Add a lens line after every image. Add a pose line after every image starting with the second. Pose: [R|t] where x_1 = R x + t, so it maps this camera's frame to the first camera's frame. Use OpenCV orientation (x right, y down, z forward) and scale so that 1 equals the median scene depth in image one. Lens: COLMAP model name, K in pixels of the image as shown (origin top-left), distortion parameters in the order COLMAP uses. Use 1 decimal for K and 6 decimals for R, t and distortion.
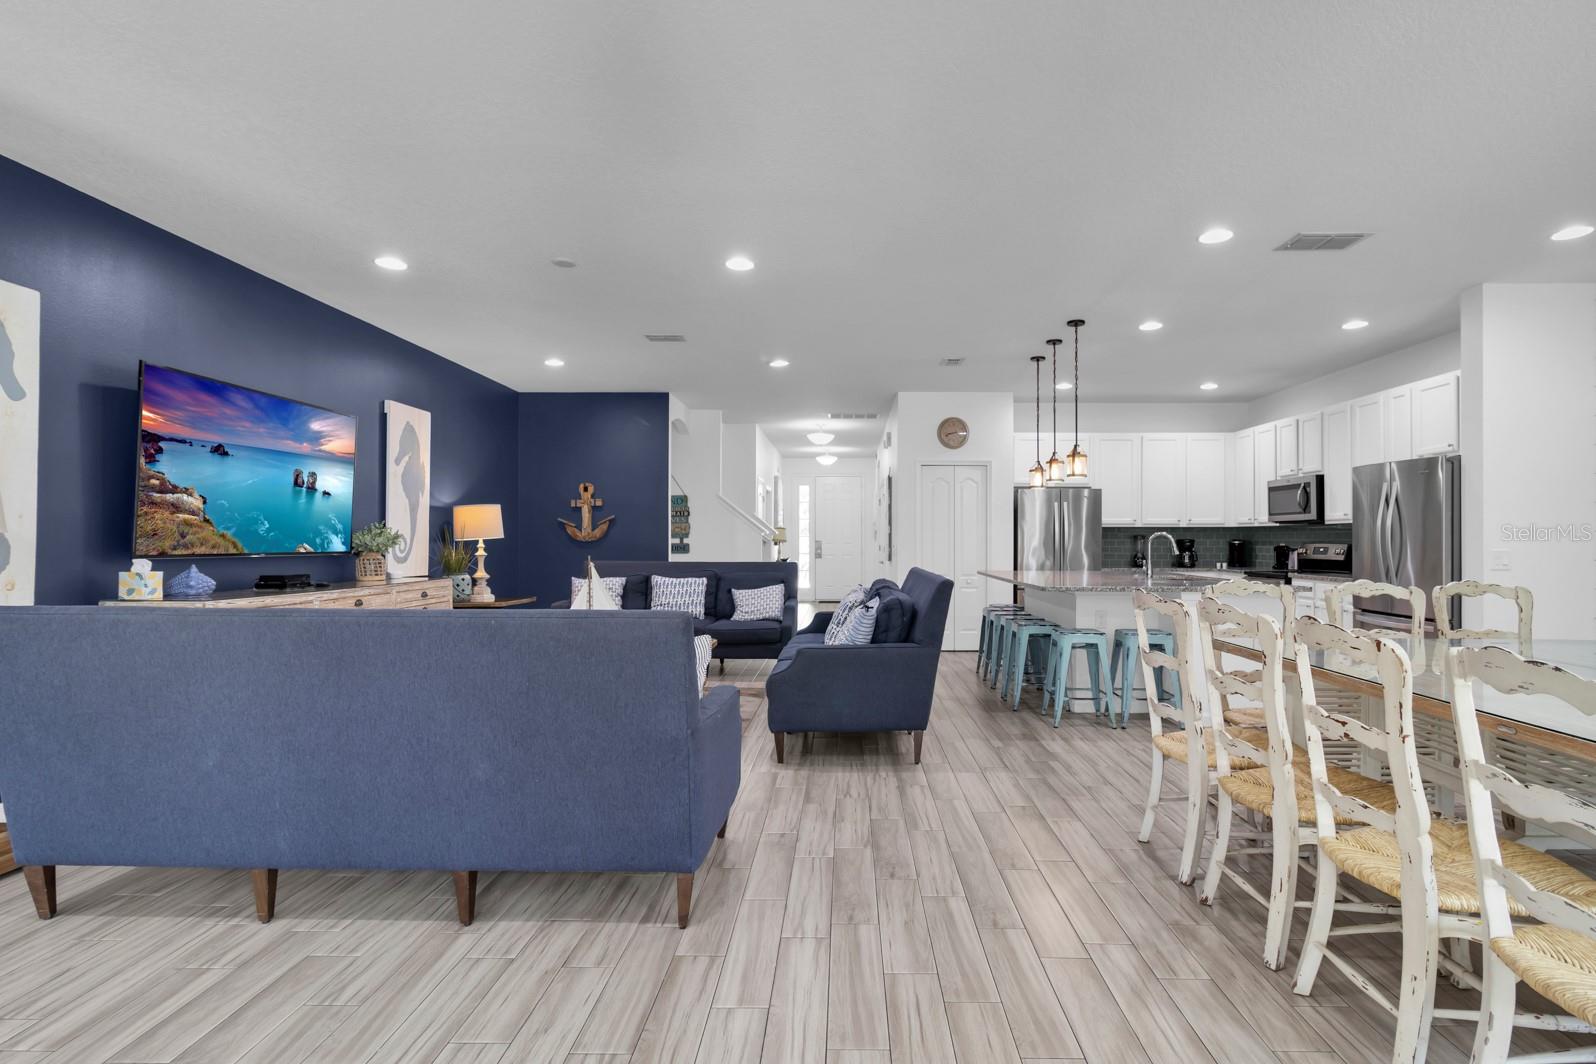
lens RADIAL K [[780.8, 0, 836.7], [0, 780.8, 537.6], [0, 0, 1]] dist [0.002613, 0.000370]
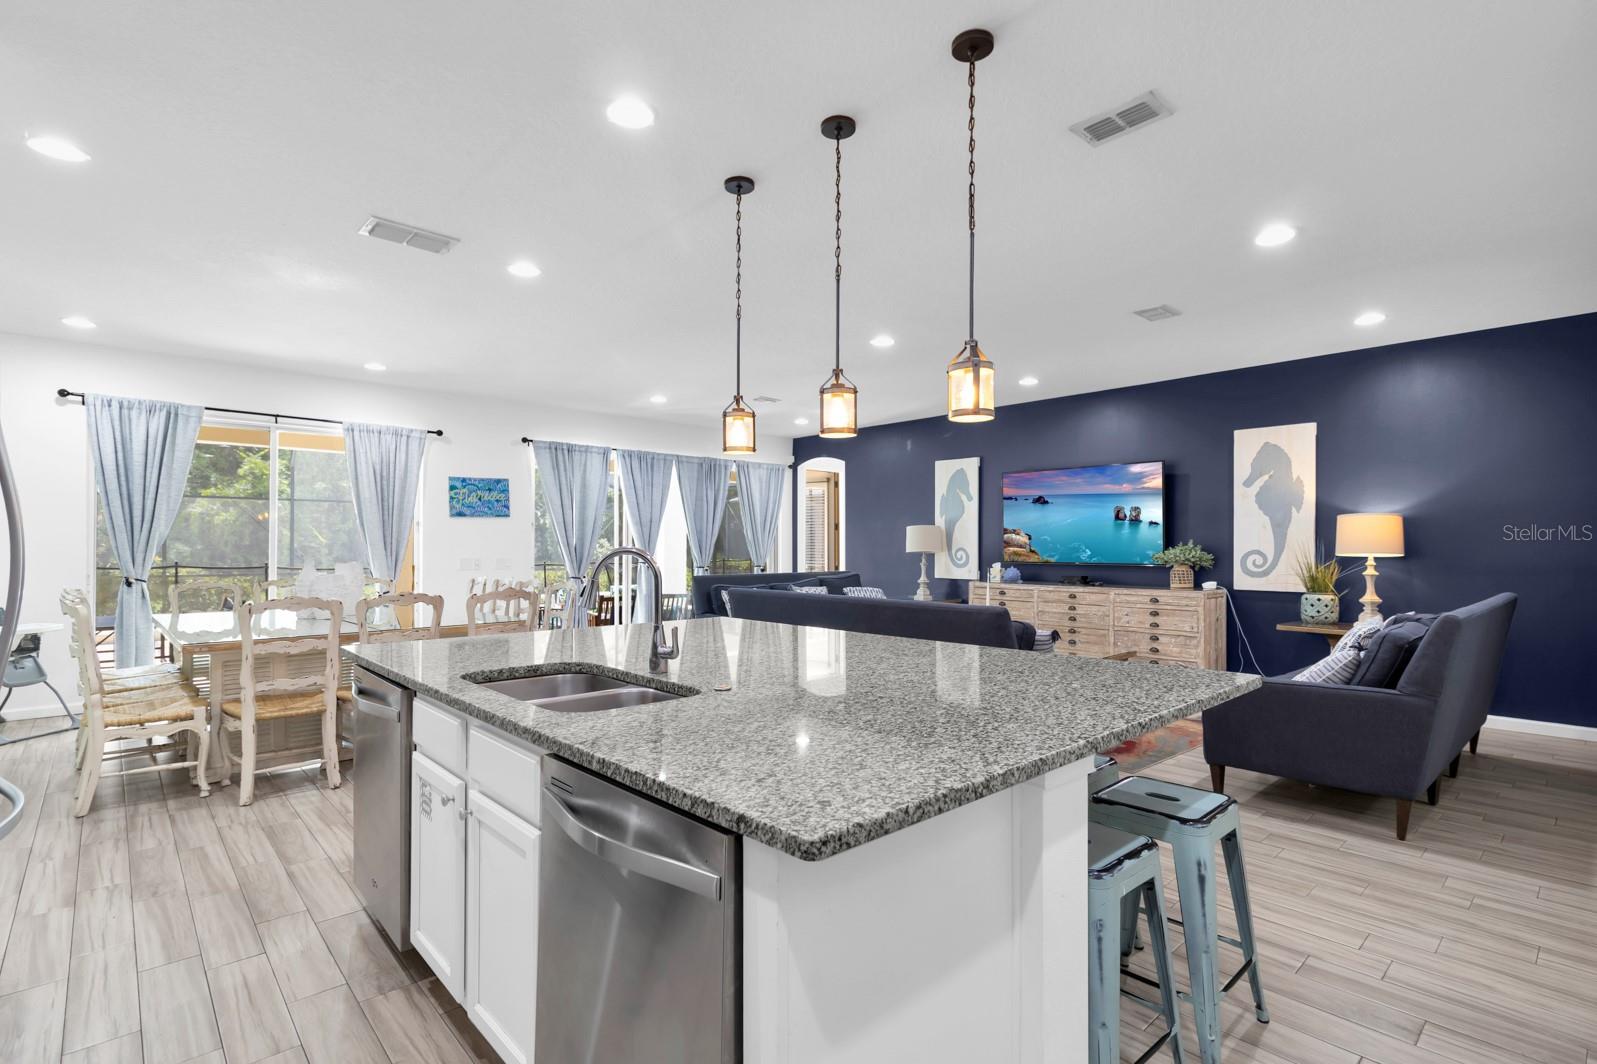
lens RADIAL K [[758.3, 0, 796.7], [0, 758.3, 539.2], [0, 0, 1]] dist [0.002602, 0.000316]
pose [[-0.731099, -0.010446, -0.682191, 0.588018], [0.001068, 0.999864, -0.016455, -0.003008], [0.682270, -0.012759, -0.730989, 1.285421]]
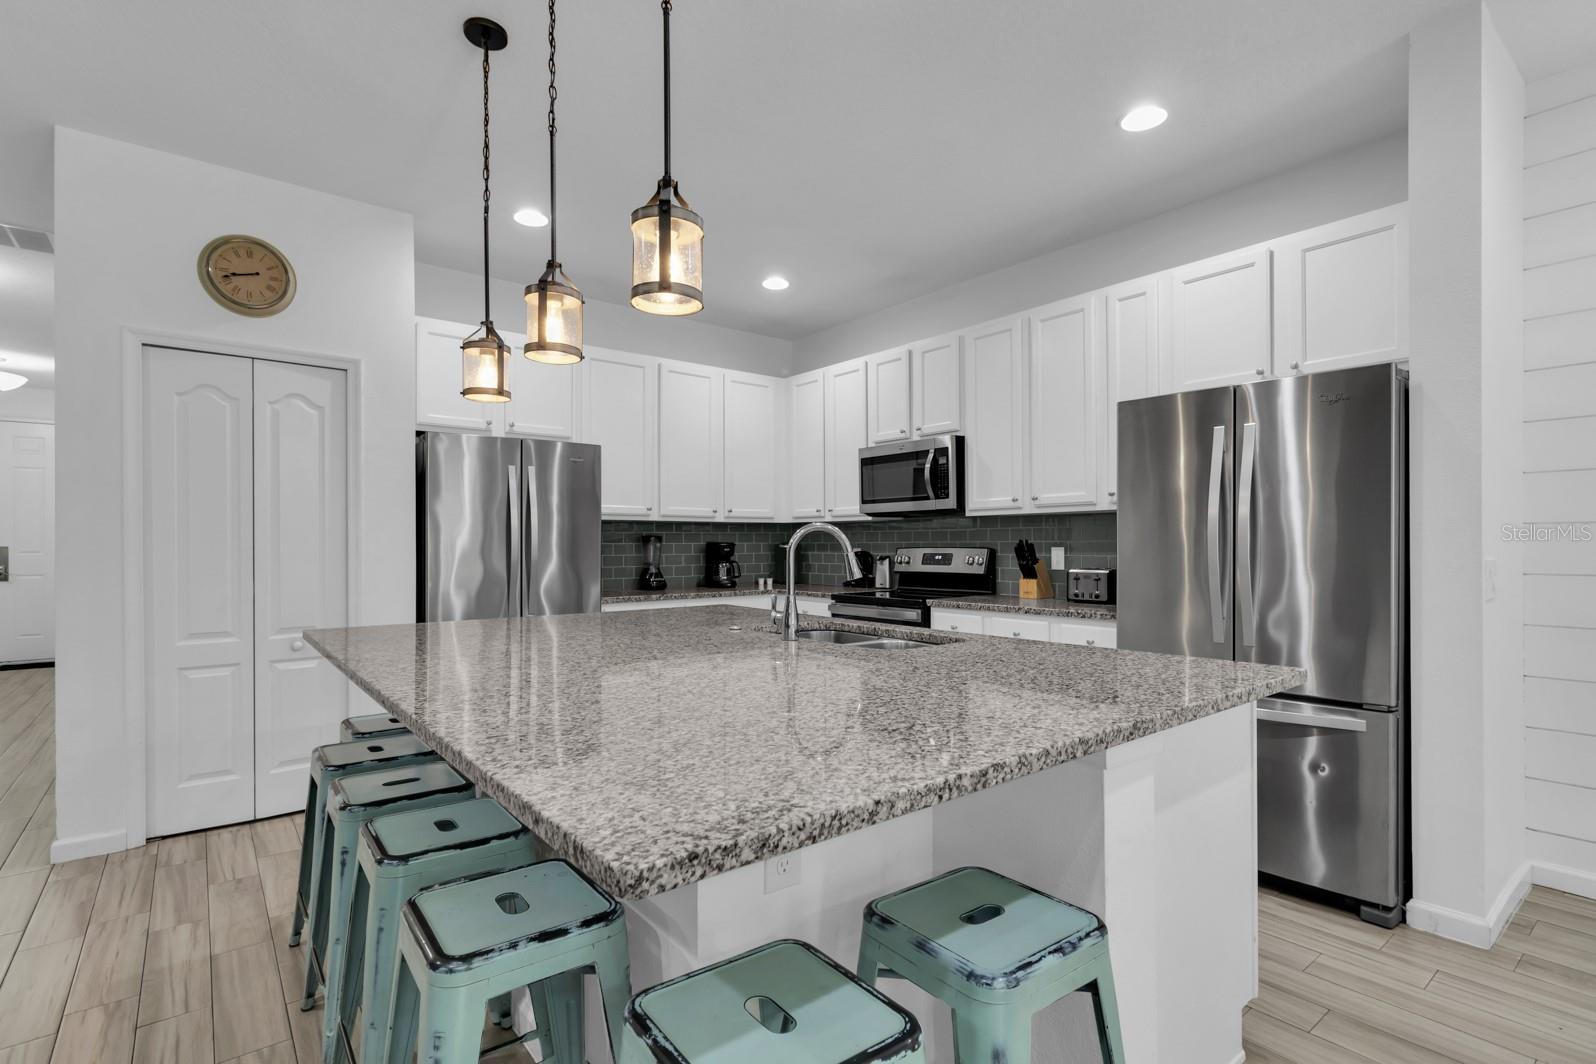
lens RADIAL K [[756.2, 0, 799.3], [0, 756.2, 548.5], [0, 0, 1]] dist [0.000723, 0.000372]
pose [[0.774945, -0.006411, 0.631996, 0.161165], [0.001749, 0.999966, 0.007999, 0.003153], [-0.632026, -0.005094, 0.774931, 0.691879]]
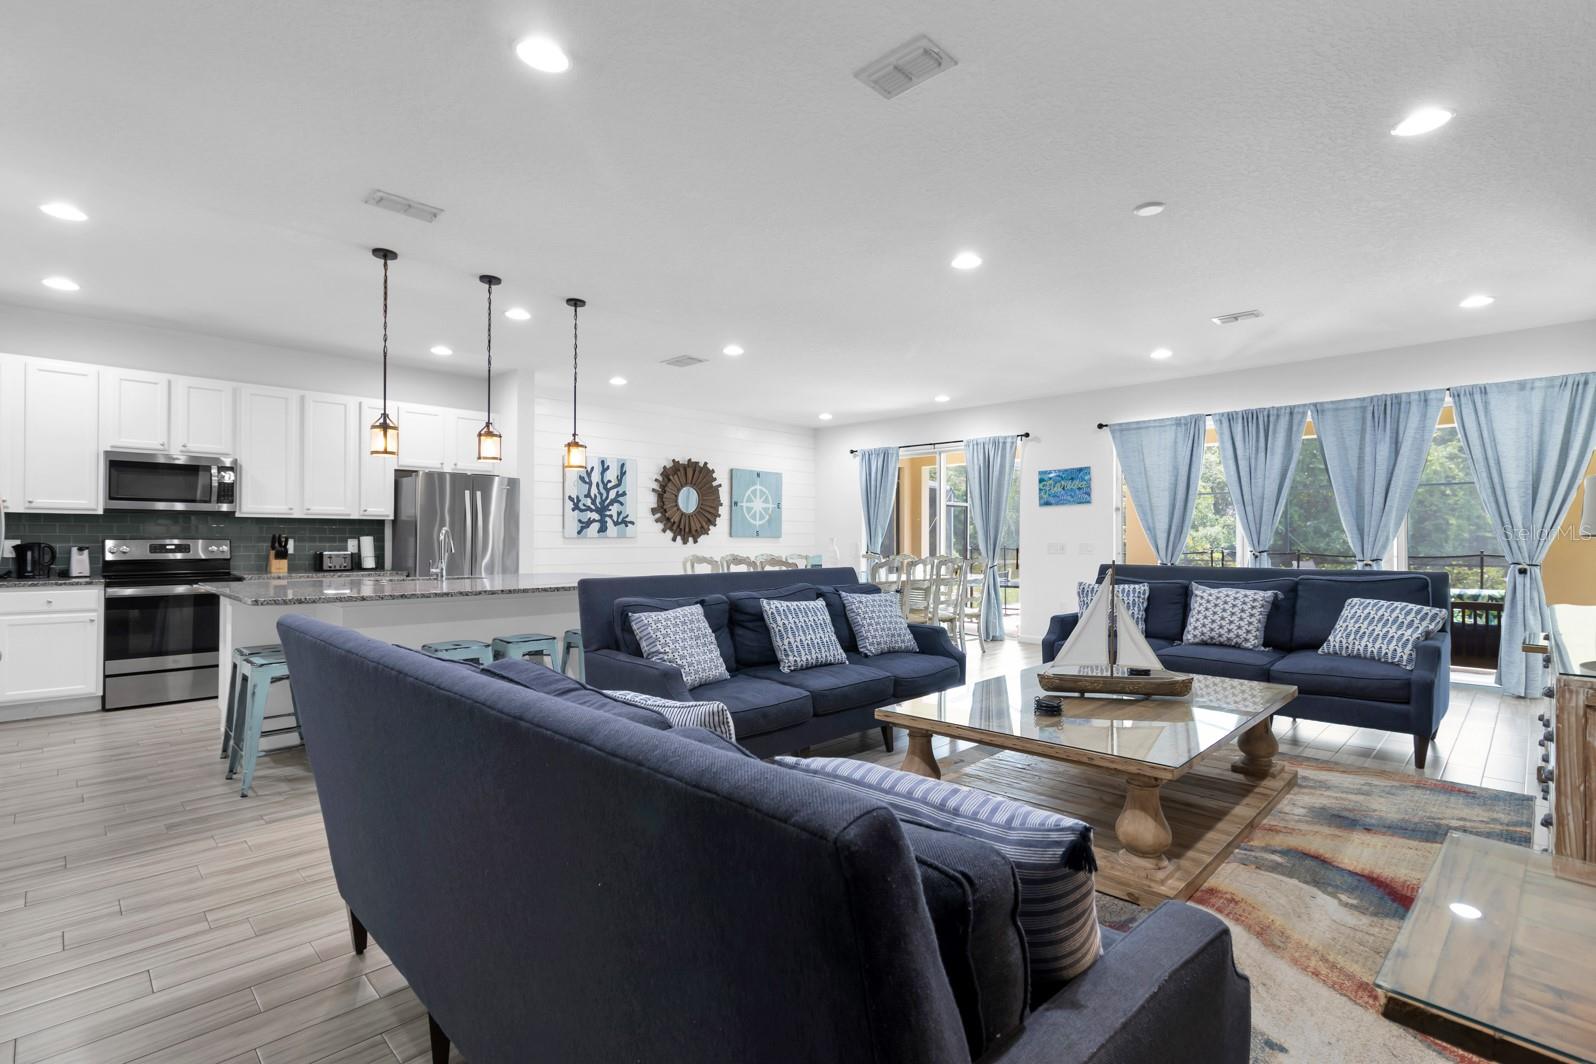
lens RADIAL K [[743.3, 0, 804.8], [0, 743.3, 531.8], [0, 0, 1]] dist [0.000518, 0.000037]
pose [[-0.719808, 0.003699, 0.694163, -0.446657], [-0.006159, 0.999912, -0.011714, 0.005249], [-0.694145, -0.012707, -0.719723, 1.290961]]
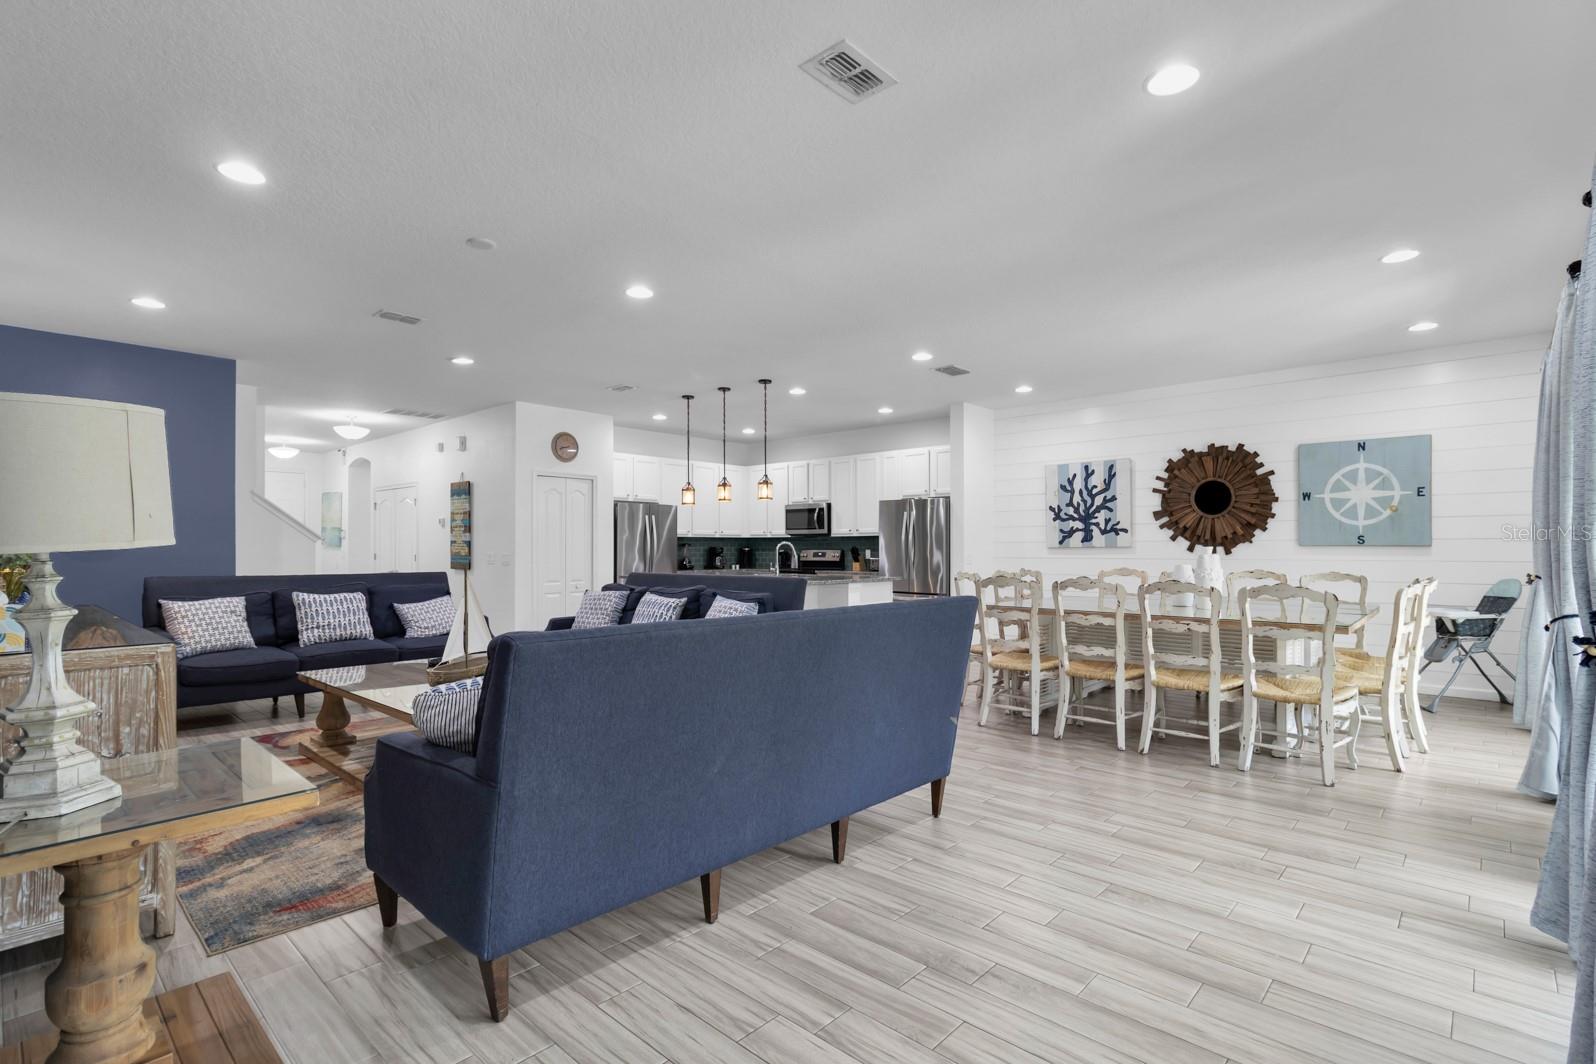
lens RADIAL K [[756.2, 0, 799.3], [0, 756.2, 548.5], [0, 0, 1]] dist [0.000723, 0.000372]
pose [[0.672925, -0.002862, 0.739705, -0.527019], [-0.000807, 0.999989, 0.004604, -0.001613], [-0.739710, -0.003695, 0.672915, 0.094399]]
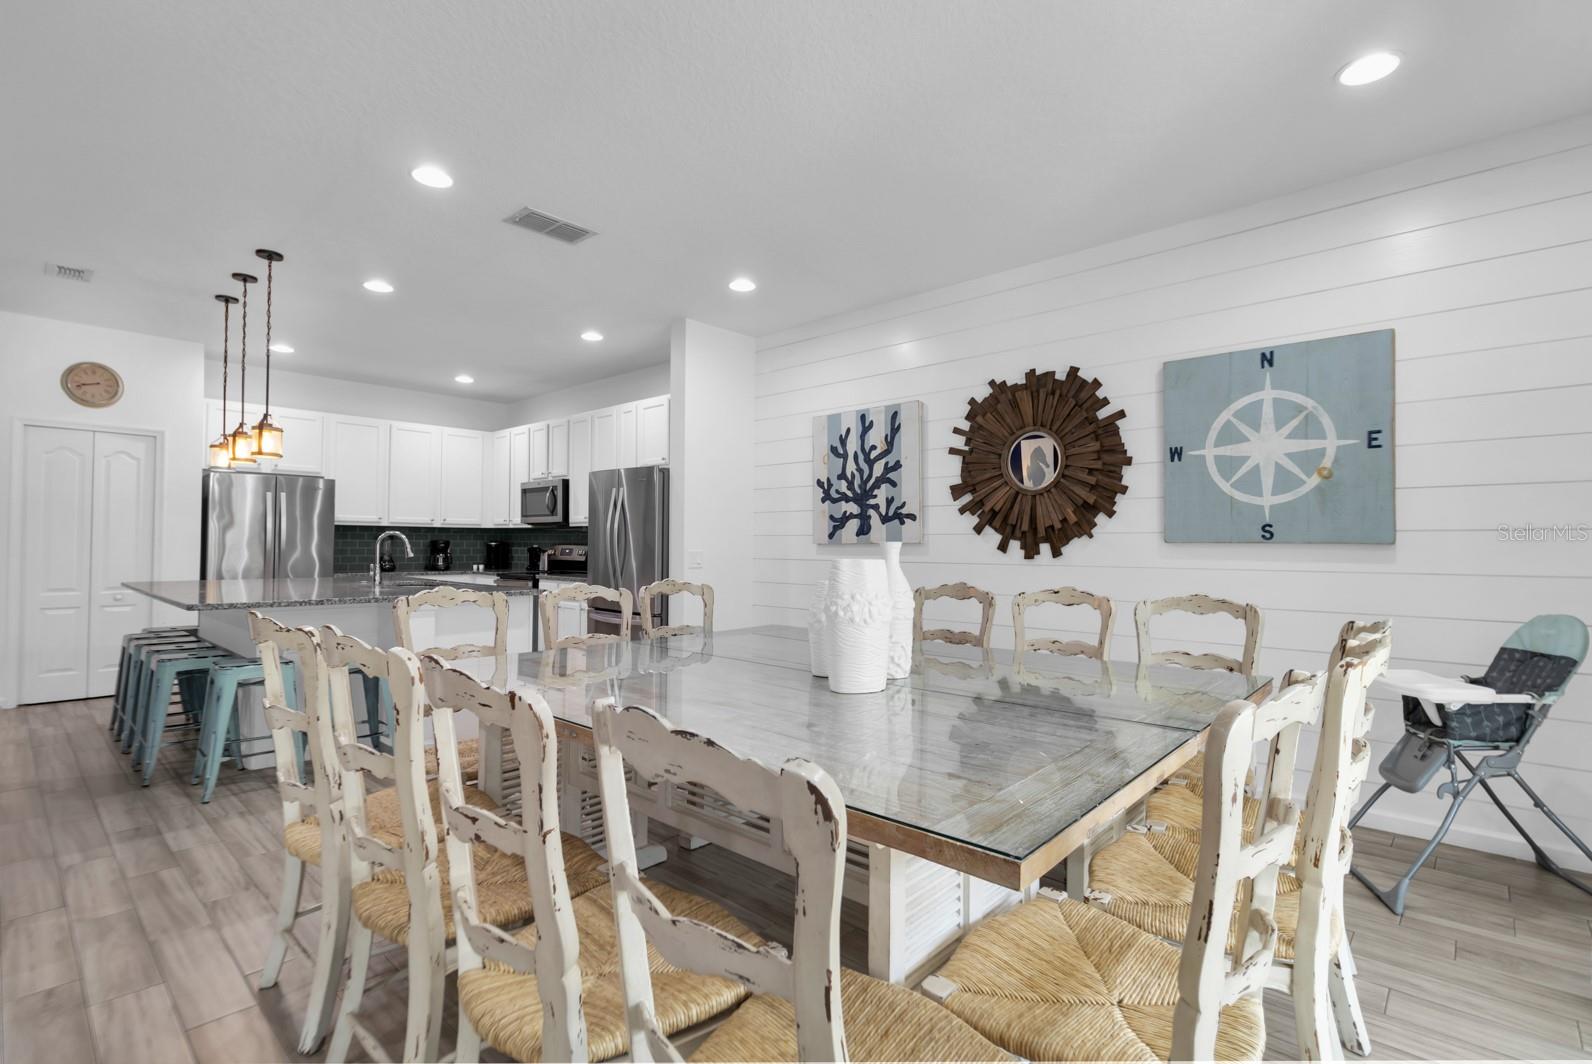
lens RADIAL K [[741.3, 0, 809.0], [0, 741.3, 532.1], [0, 0, 1]] dist [0.001657, 0.000365]
pose [[0.664804, 0.016506, 0.746836, 0.107249], [-0.008857, 0.999860, -0.014214, 0.001541], [-0.746966, 0.002835, 0.664856, 0.110920]]
